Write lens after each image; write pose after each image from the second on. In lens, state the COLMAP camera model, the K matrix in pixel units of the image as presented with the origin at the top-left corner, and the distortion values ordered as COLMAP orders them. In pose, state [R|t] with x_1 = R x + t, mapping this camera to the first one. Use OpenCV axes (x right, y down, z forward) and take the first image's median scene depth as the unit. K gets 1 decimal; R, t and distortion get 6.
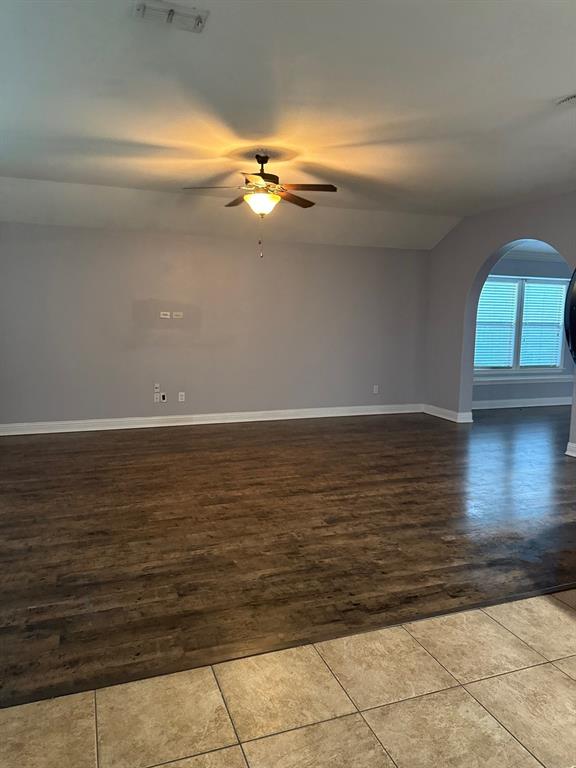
lens RADIAL K [[535.9, 0, 287.7], [0, 535.9, 383.3], [0, 0, 1]] dist [-0.025674, -0.003599]
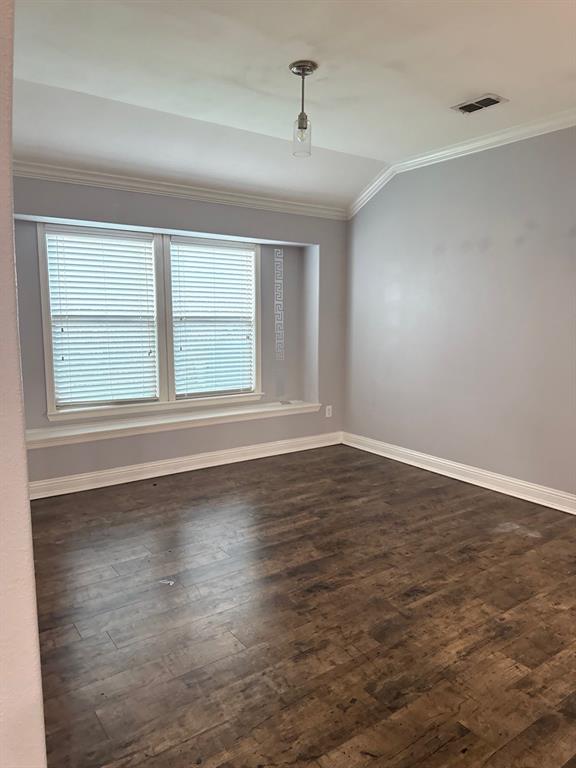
lens RADIAL K [[535.9, 0, 287.6], [0, 535.9, 385.9], [0, 0, 1]] dist [-0.025674, -0.003599]
pose [[0.961293, -0.041299, 0.272414, 0.395938], [0.037030, 0.999098, 0.020799, -0.049208], [-0.273027, -0.009906, 0.961955, 0.433656]]
